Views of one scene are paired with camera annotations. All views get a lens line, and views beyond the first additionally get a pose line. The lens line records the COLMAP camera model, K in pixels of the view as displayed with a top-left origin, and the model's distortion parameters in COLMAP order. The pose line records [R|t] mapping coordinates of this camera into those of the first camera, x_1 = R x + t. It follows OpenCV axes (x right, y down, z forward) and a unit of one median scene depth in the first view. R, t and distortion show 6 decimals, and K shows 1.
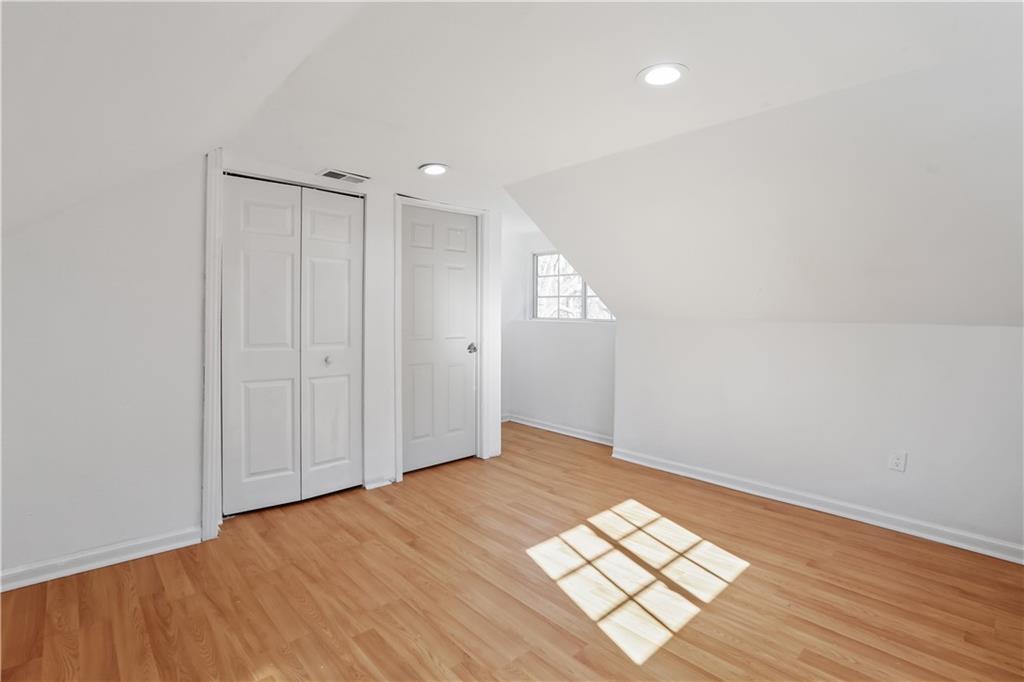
lens RADIAL K [[481.9, 0, 512.8], [0, 481.9, 343.6], [0, 0, 1]] dist [-0.094028, 0.000088]
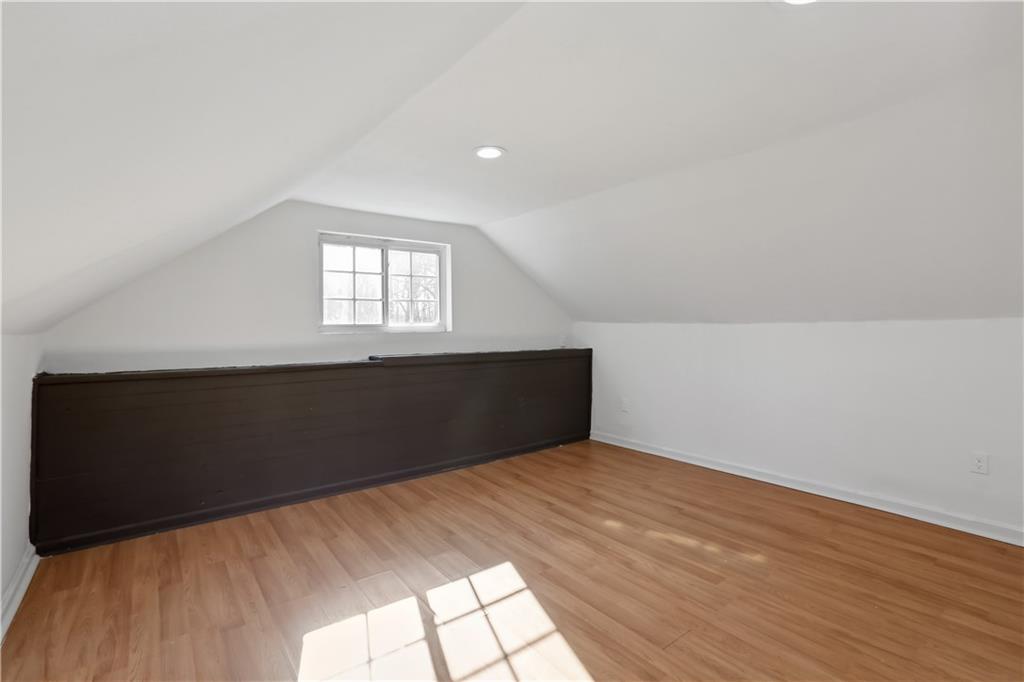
lens RADIAL K [[478.6, 0, 510.5], [0, 478.6, 336.7], [0, 0, 1]] dist [-0.013769, 0.000279]
pose [[-0.994395, -0.001136, 0.105721, 0.092959], [0.007381, 0.996757, 0.080128, -0.120321], [-0.105469, 0.080460, -0.991162, 2.090888]]
